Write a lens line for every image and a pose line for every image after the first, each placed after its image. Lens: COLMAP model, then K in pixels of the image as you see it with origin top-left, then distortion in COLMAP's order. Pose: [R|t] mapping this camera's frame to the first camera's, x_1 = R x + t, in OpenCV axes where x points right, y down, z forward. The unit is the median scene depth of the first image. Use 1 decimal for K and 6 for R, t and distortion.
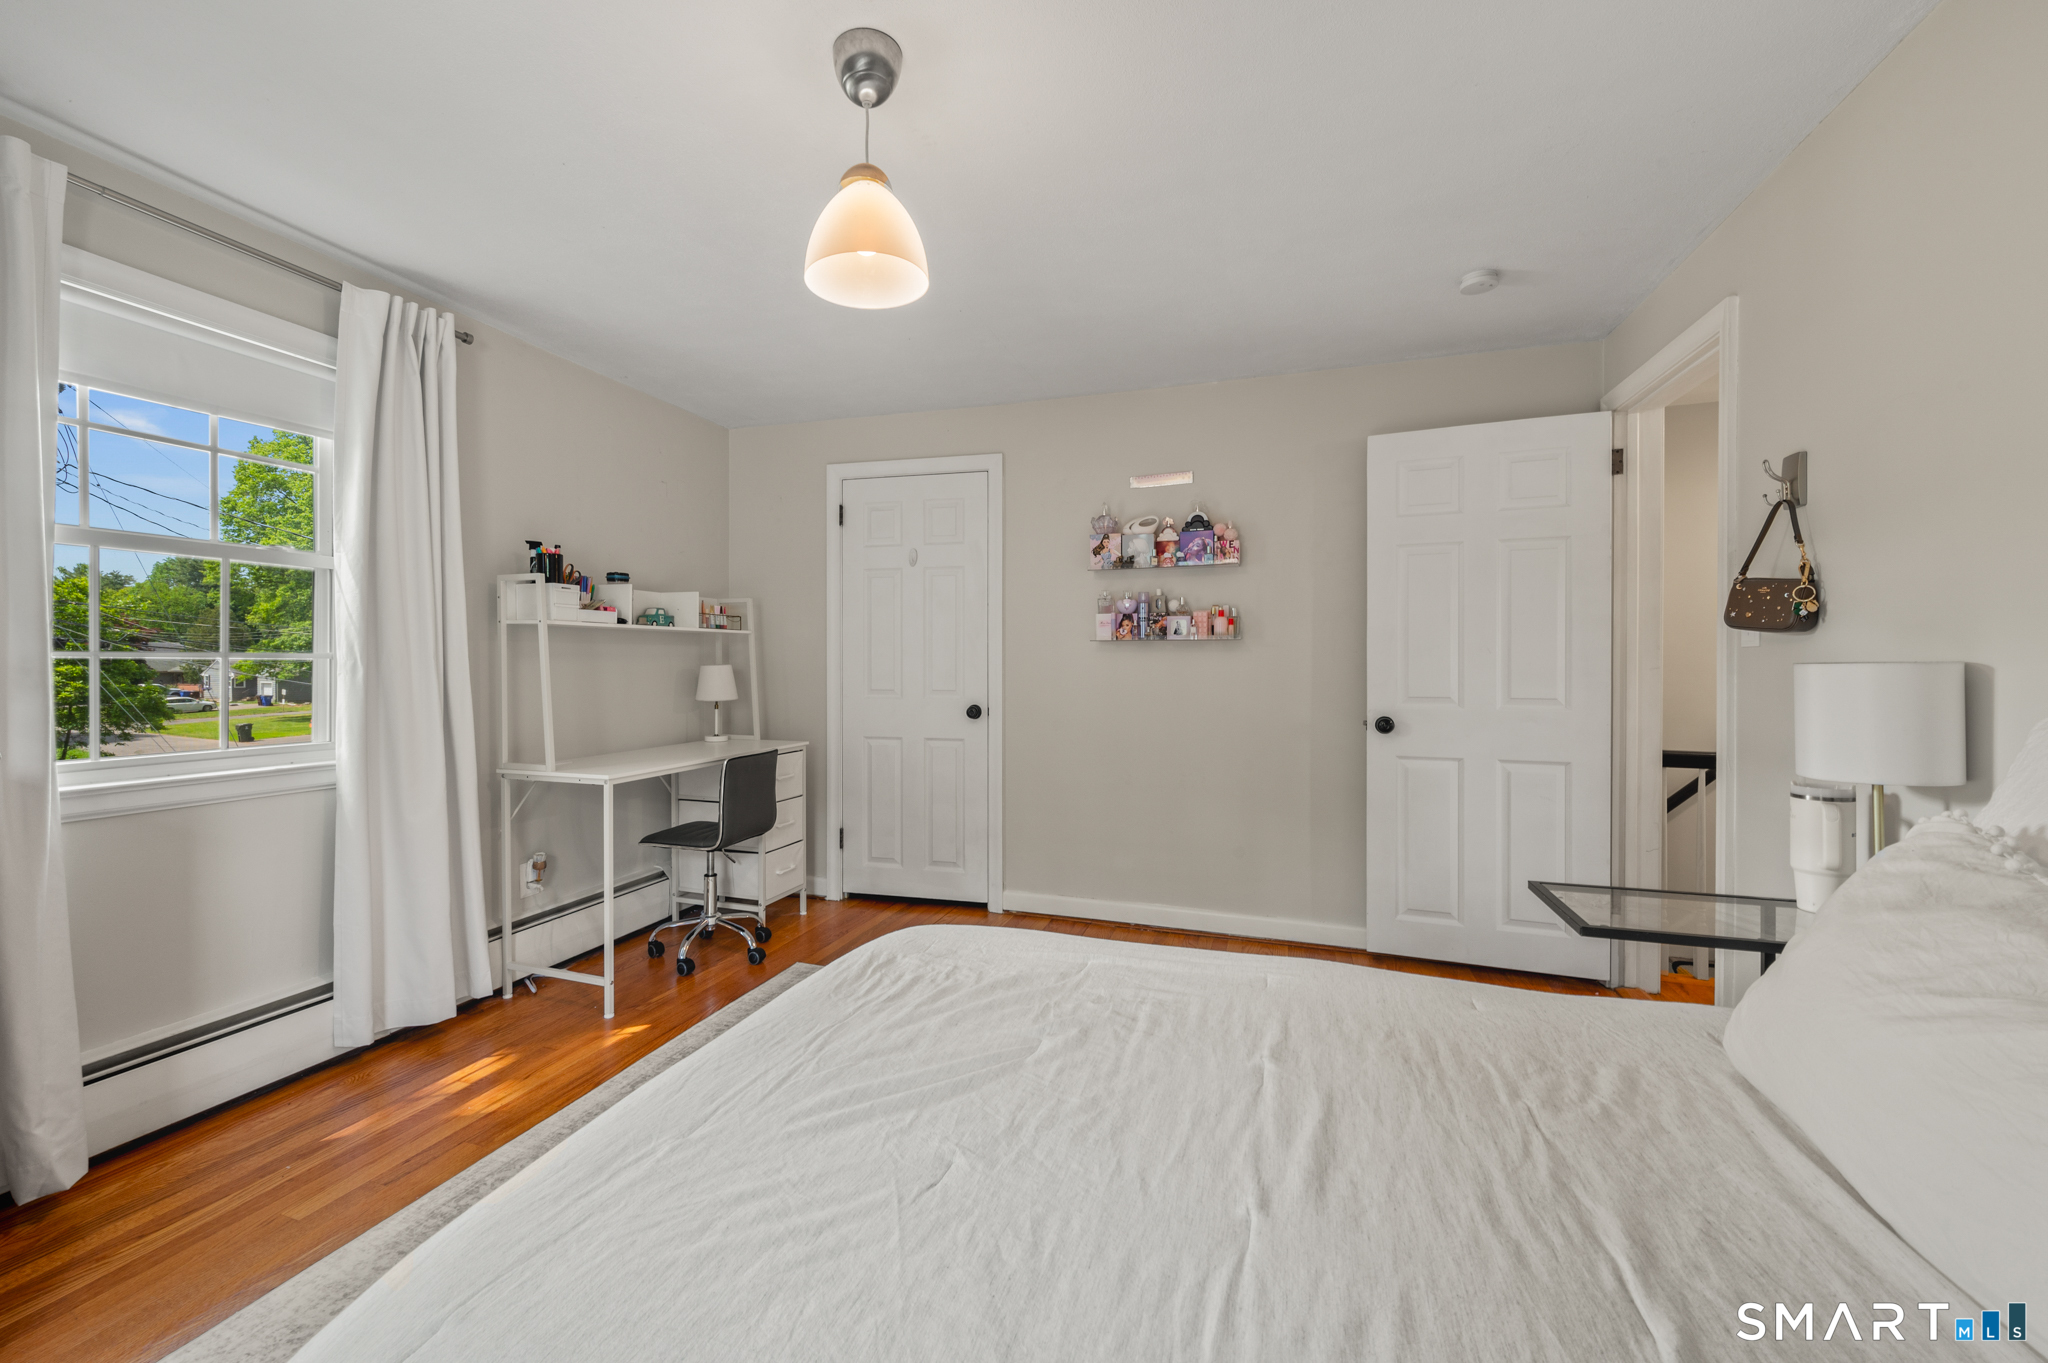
lens RADIAL K [[821.2, 0, 986.6], [0, 821.2, 649.4], [0, 0, 1]] dist [0.013508, -0.000111]
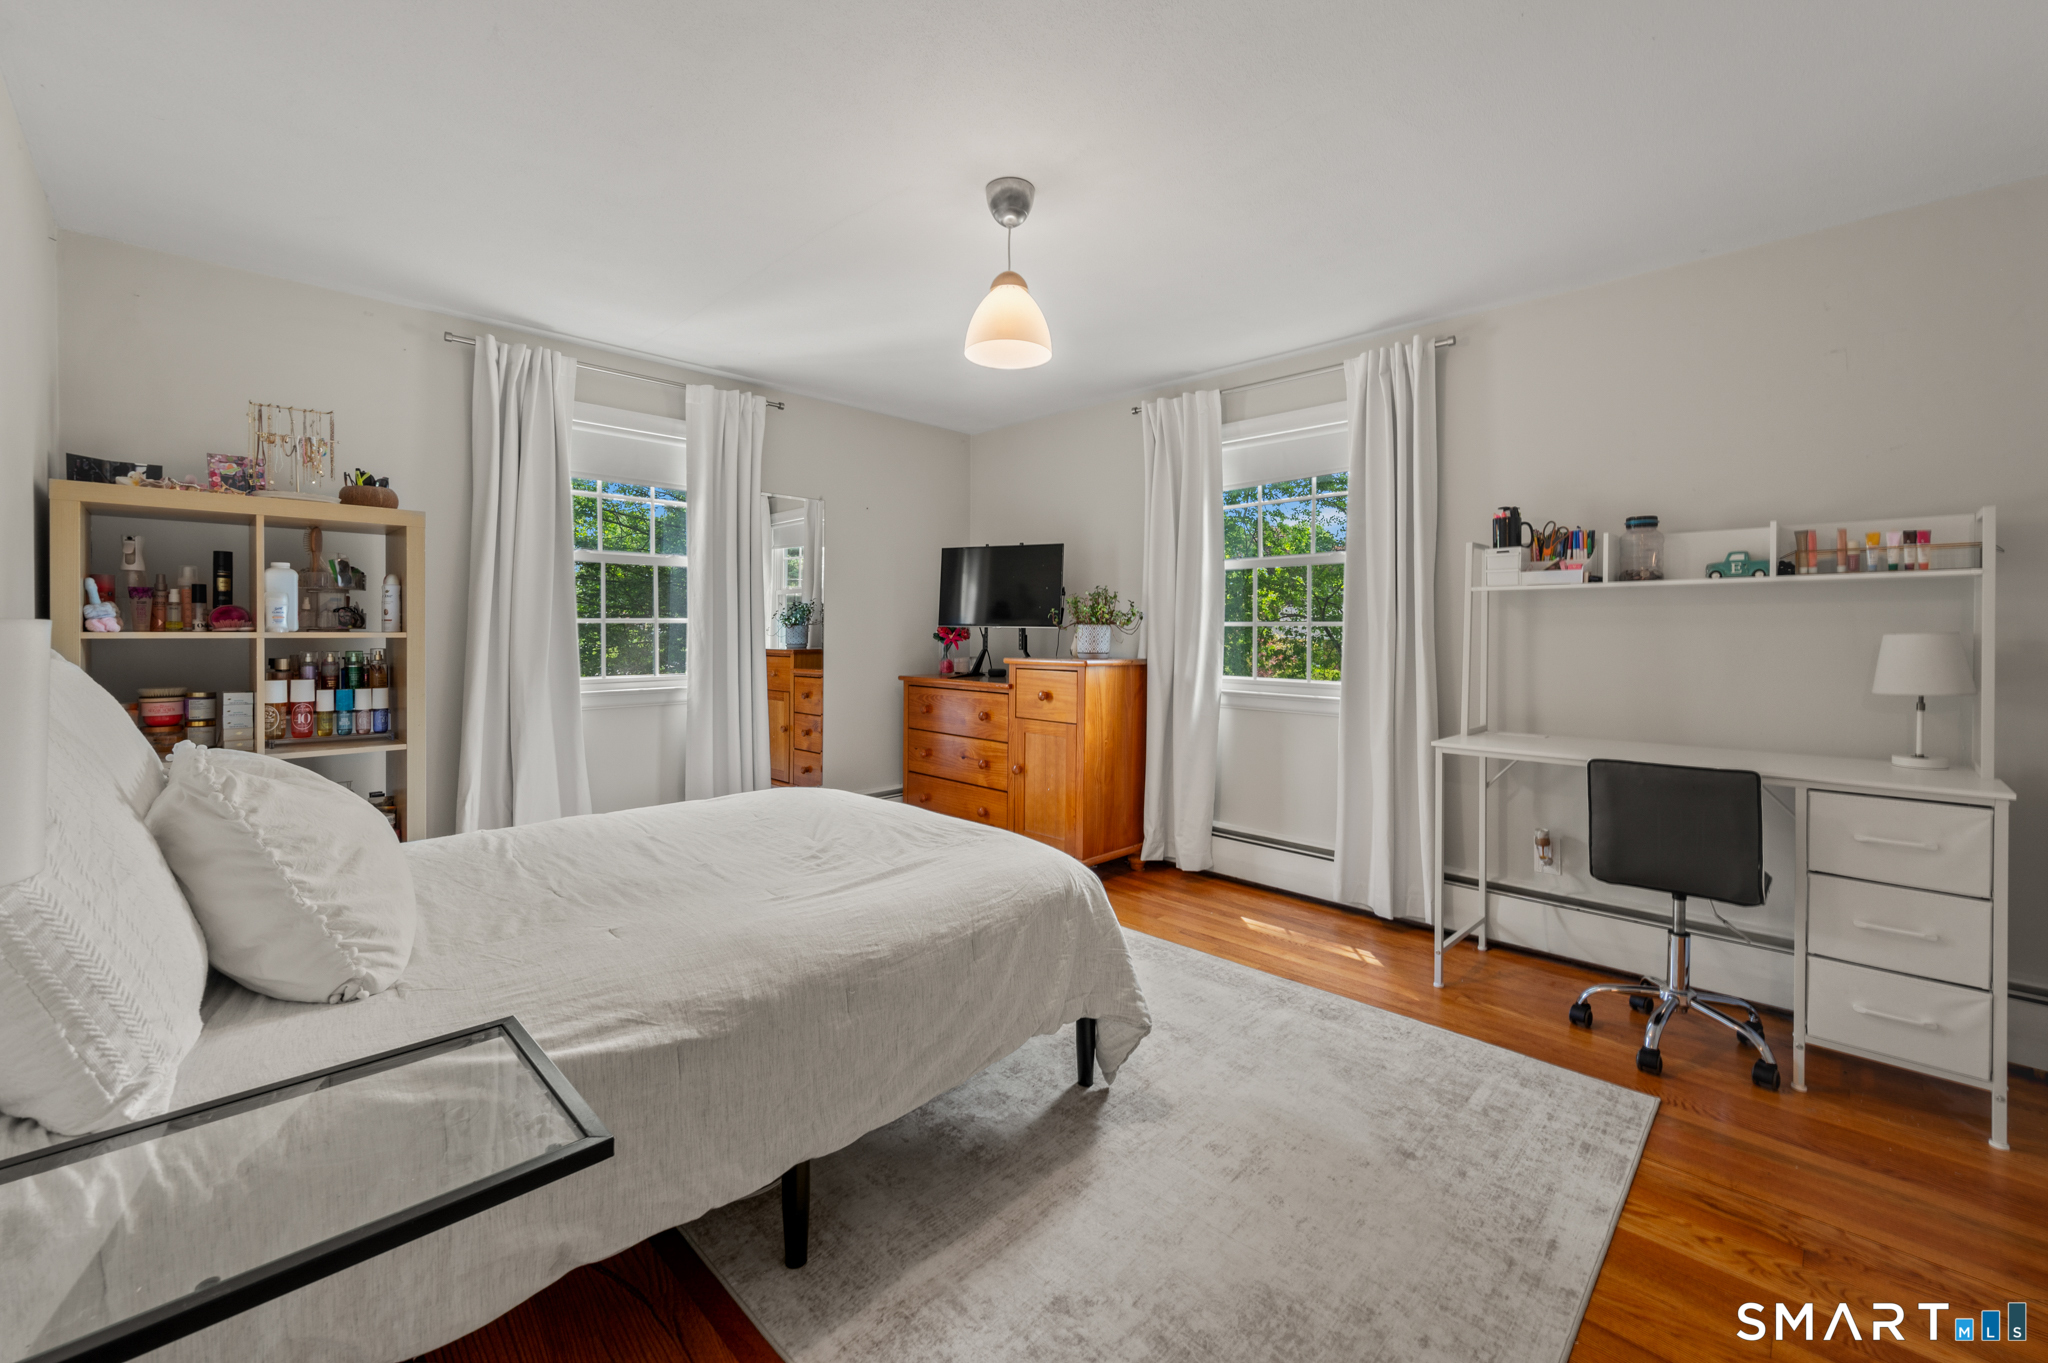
lens RADIAL K [[821.2, 0, 986.6], [0, 821.2, 649.4], [0, 0, 1]] dist [0.013508, -0.000111]
pose [[-0.431689, 0.007108, -0.901995, 0.765975], [0.002848, 0.999975, 0.006517, 0.039529], [0.902018, 0.000244, -0.431698, 1.074435]]
